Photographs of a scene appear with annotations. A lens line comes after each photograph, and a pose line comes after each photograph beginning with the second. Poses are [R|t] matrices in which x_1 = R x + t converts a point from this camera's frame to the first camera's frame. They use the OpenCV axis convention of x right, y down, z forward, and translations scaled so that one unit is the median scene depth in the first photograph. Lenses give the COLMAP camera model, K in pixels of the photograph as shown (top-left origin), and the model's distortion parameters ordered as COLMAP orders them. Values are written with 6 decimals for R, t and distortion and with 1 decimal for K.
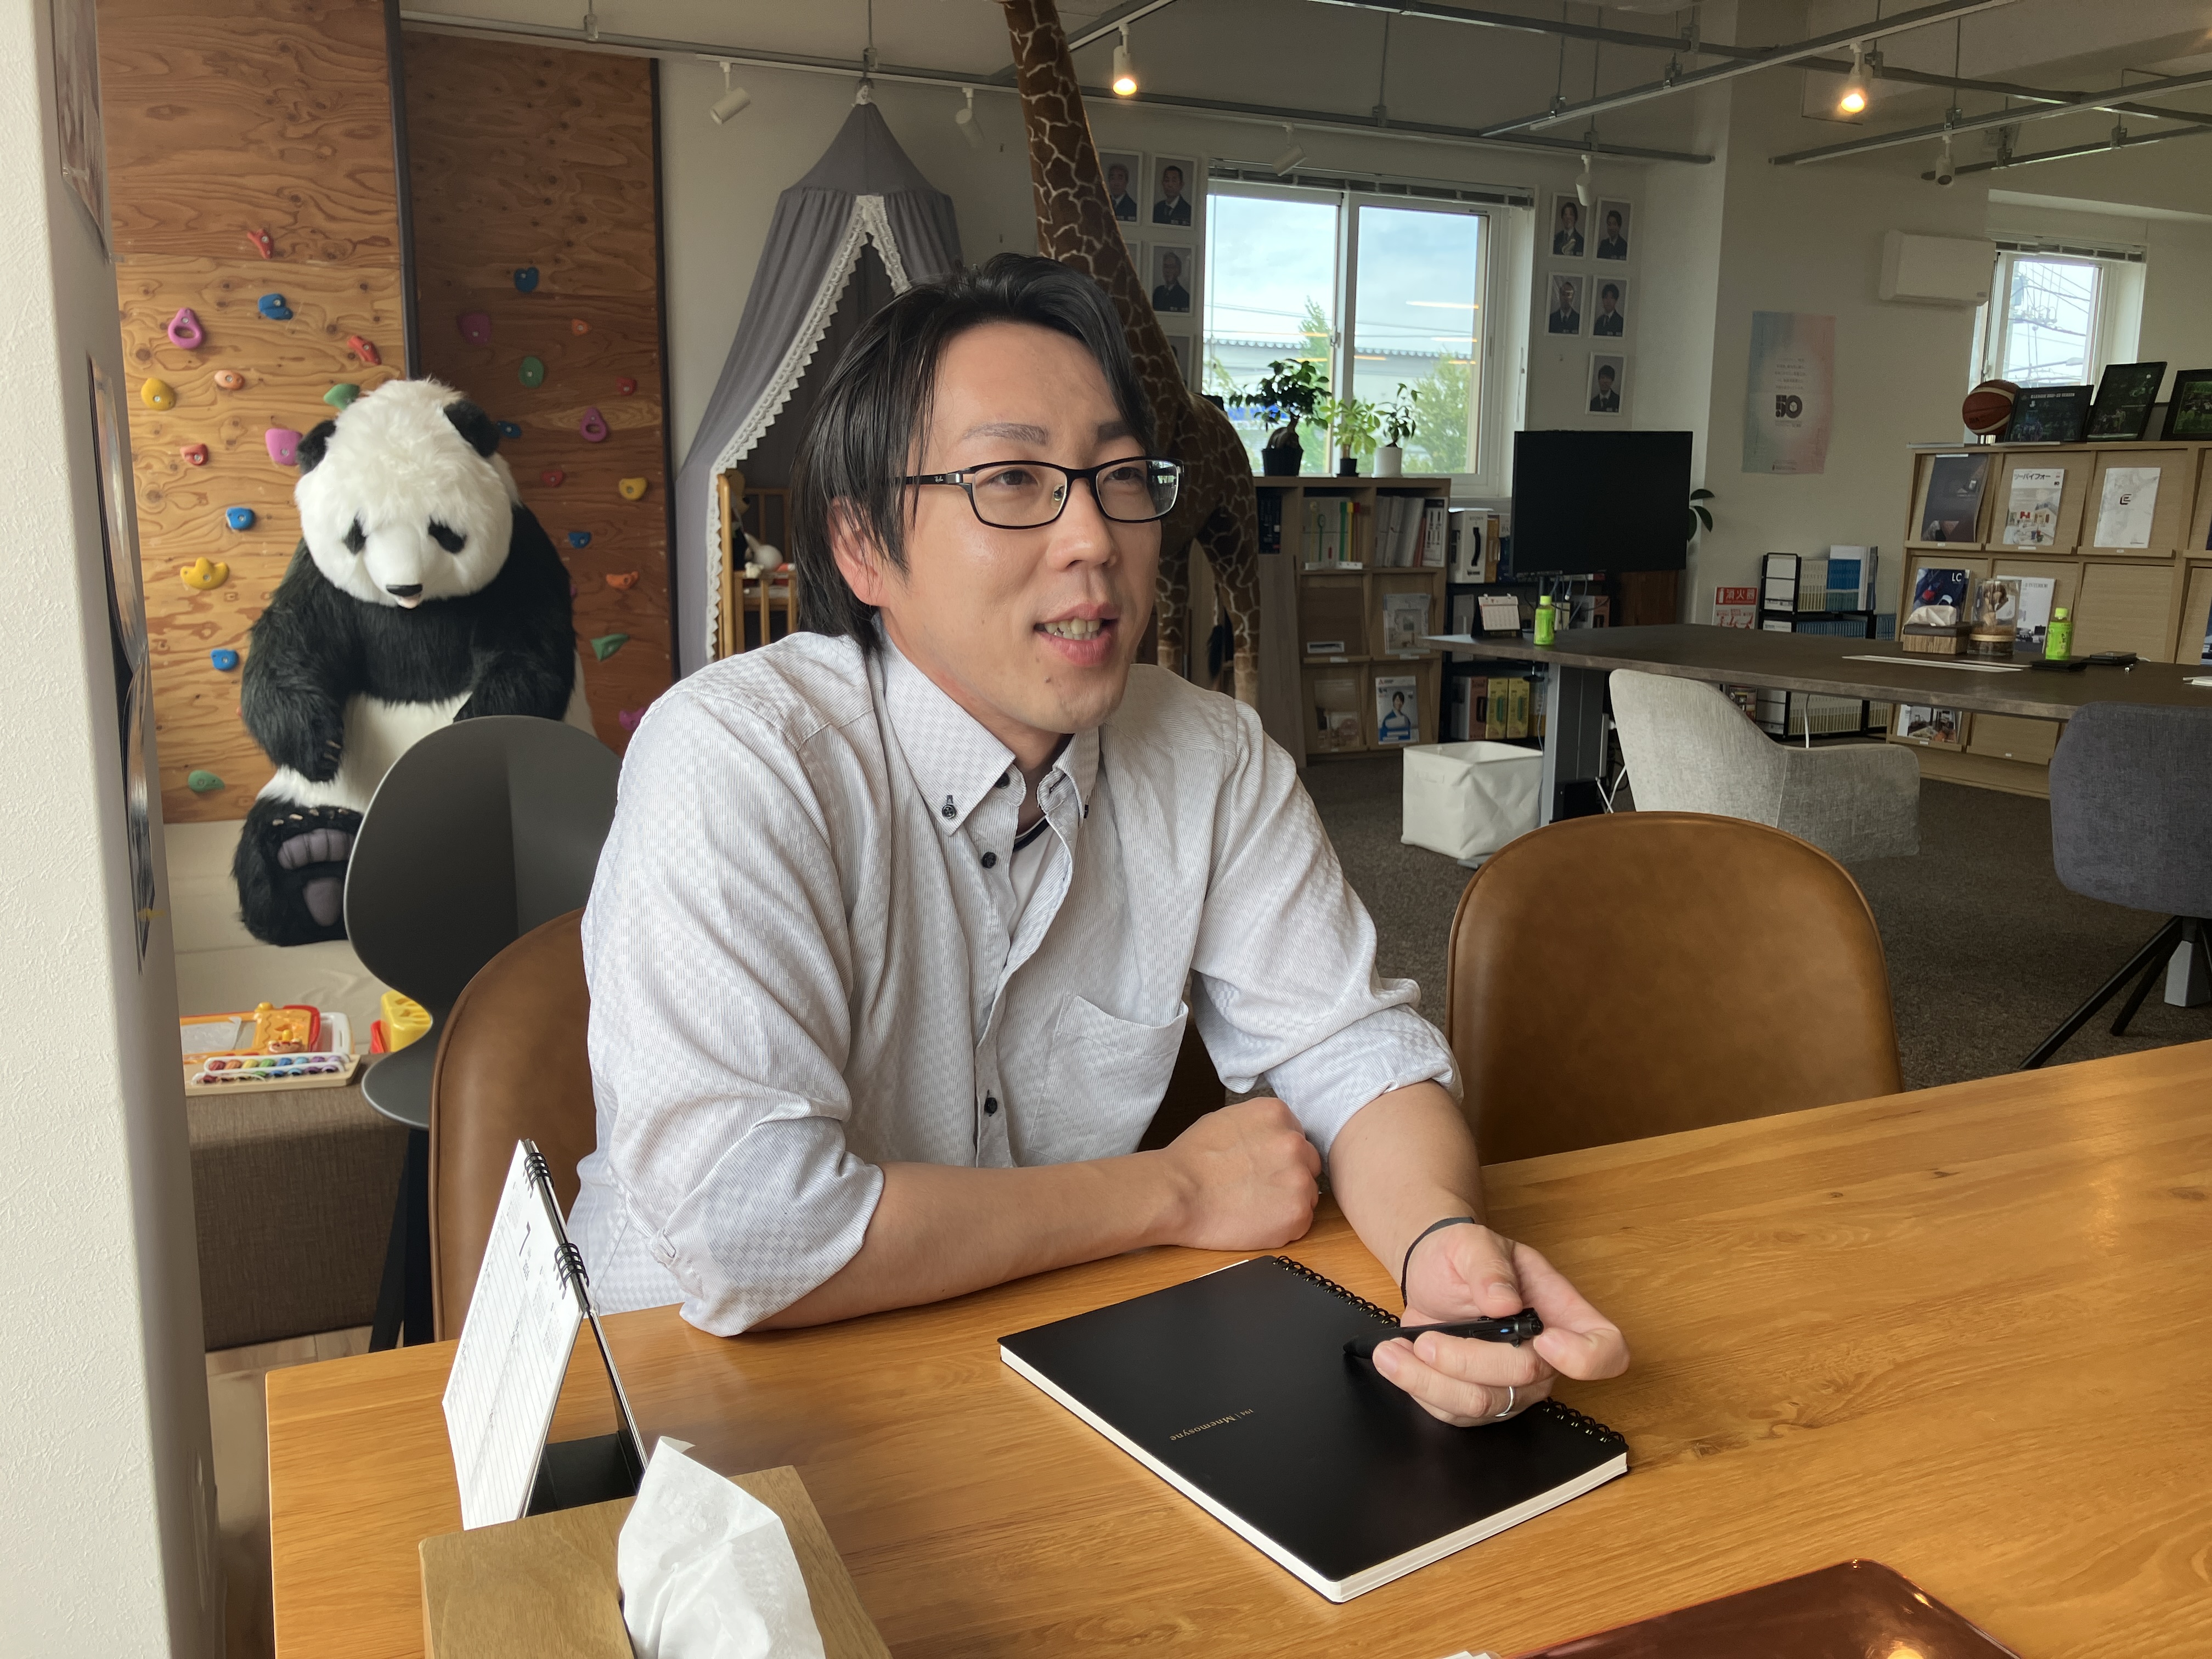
lens RADIAL K [[1811.5, 0, 1106.7], [0, 1811.5, 824.1], [0, 0, 1]] dist [0.014355, -0.007103]
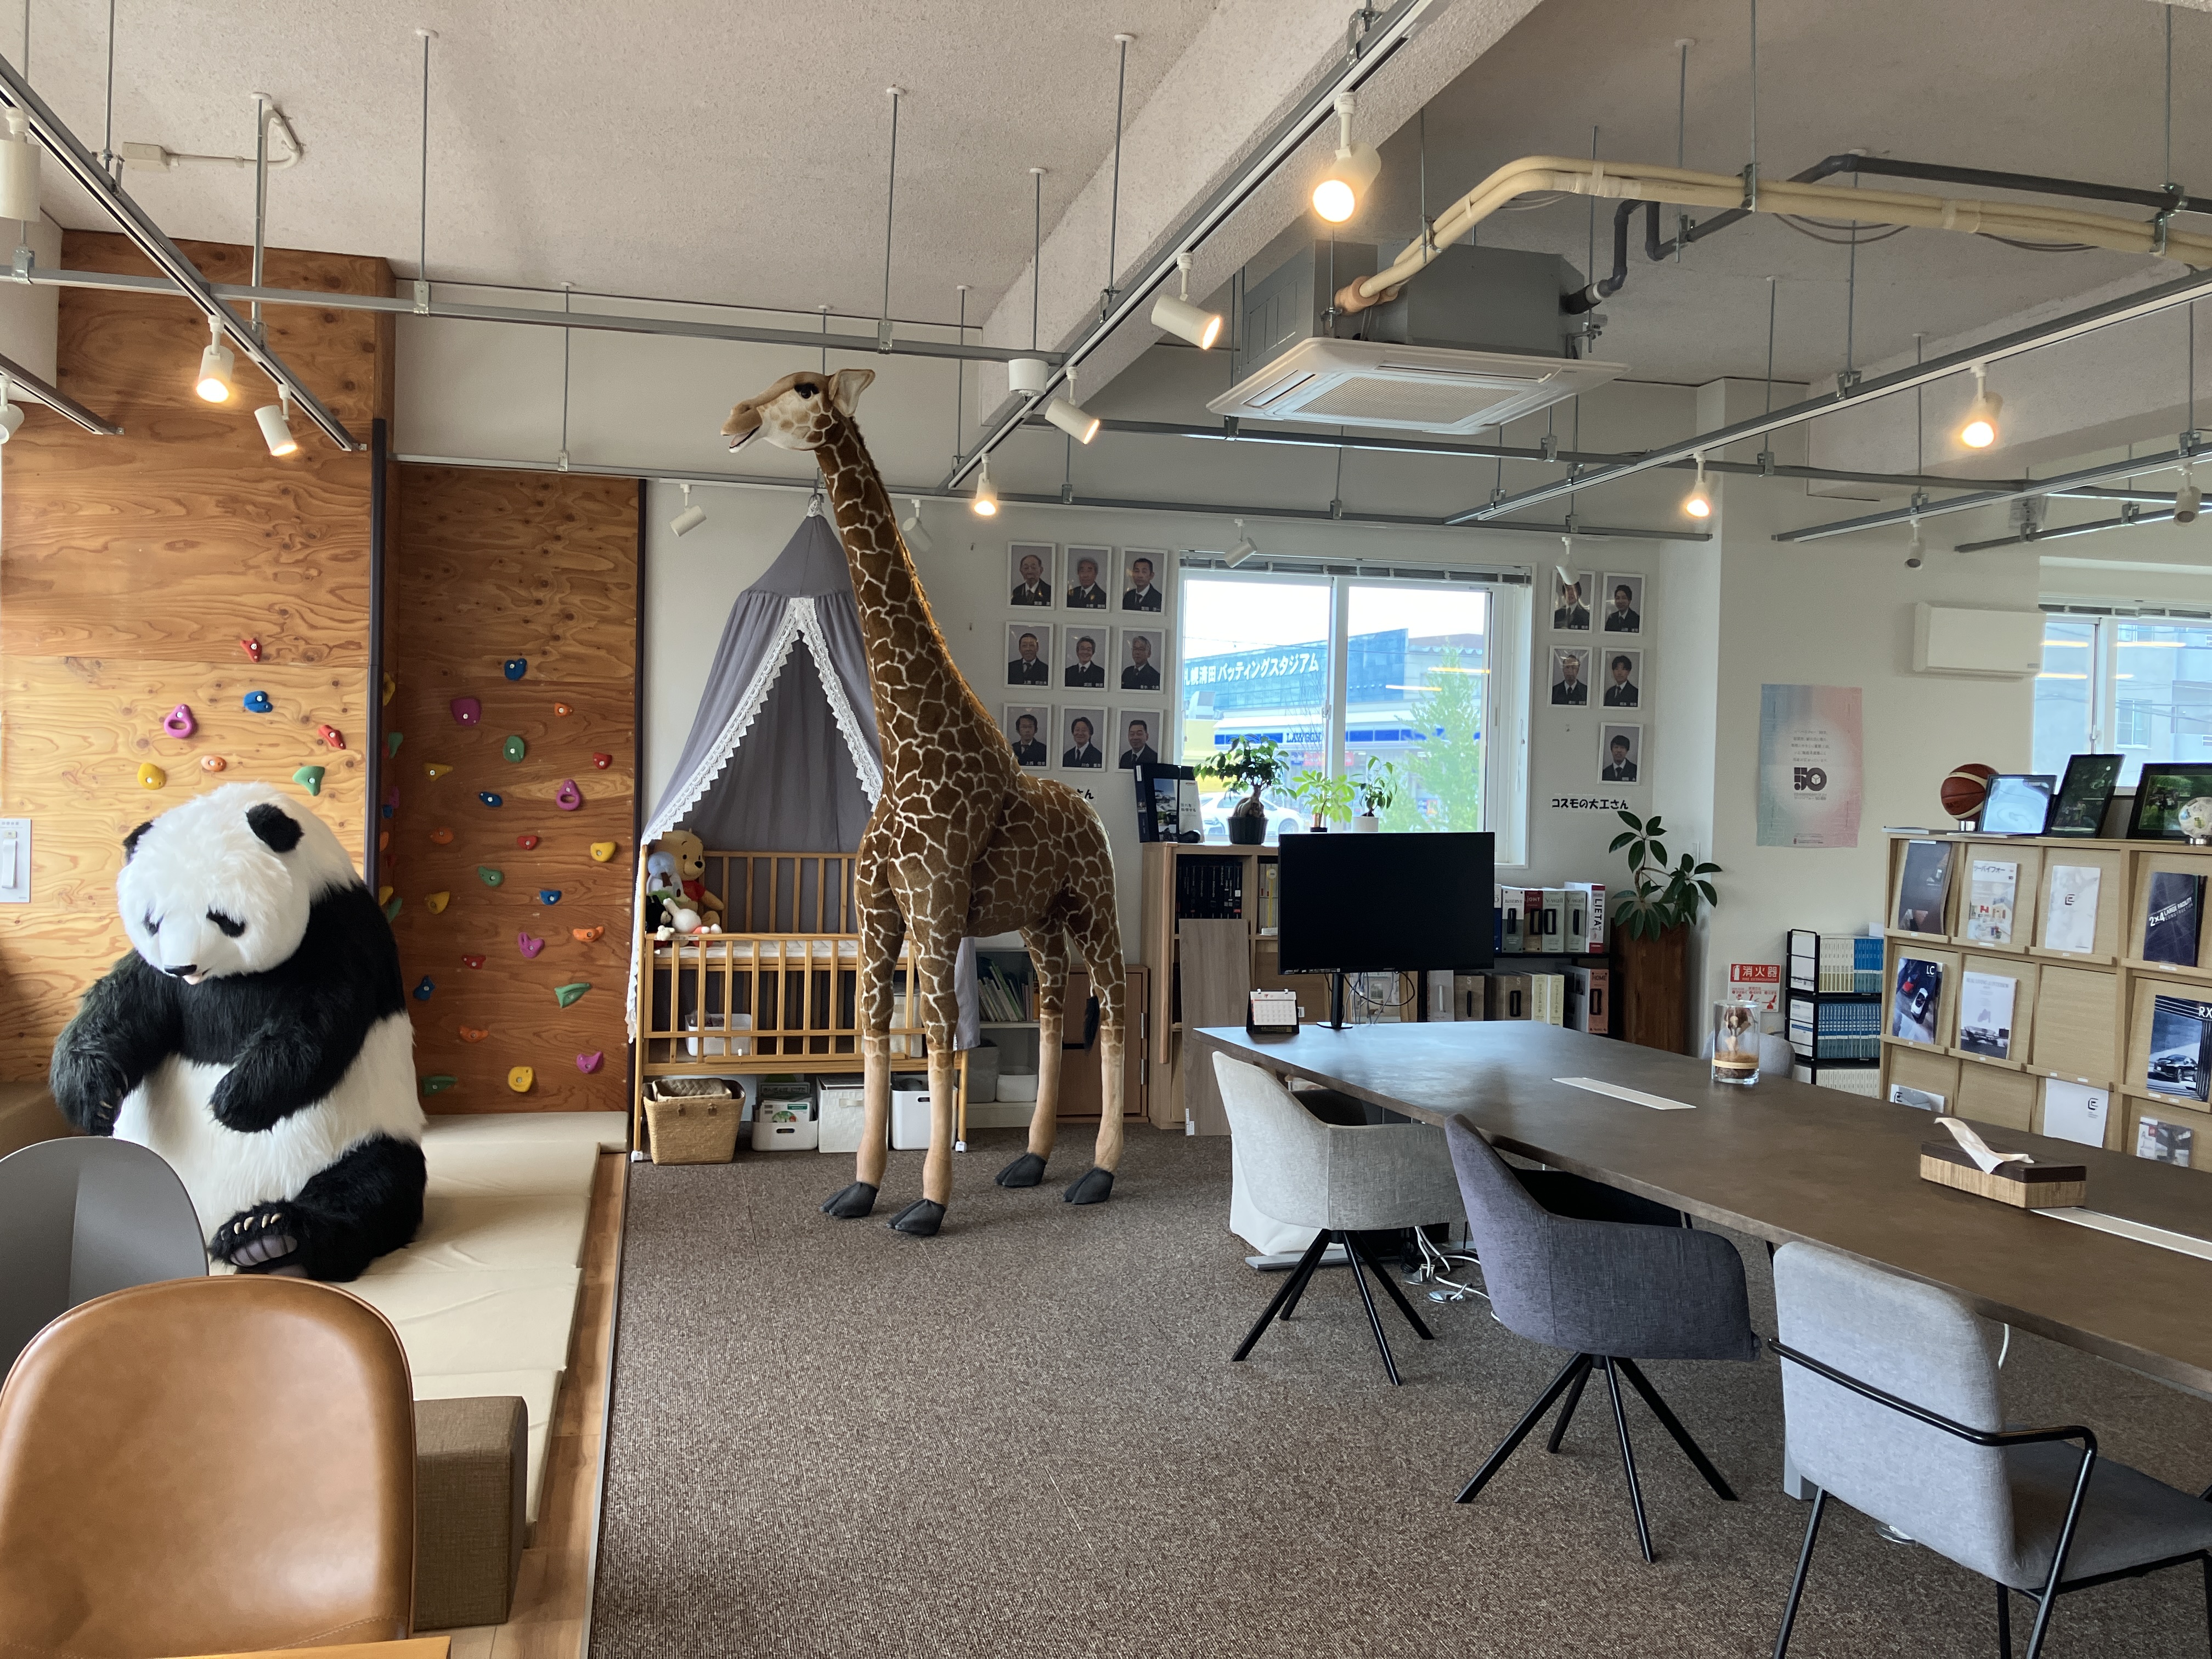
lens RADIAL K [[1811.5, 0, 1096.9], [0, 1811.5, 824.9], [0, 0, 1]] dist [0.014355, -0.007103]
pose [[0.980150, 0.018447, -0.197398, 0.256751], [-0.050869, 0.985730, -0.160463, -0.041529], [0.191621, 0.167320, 0.967102, -0.005120]]
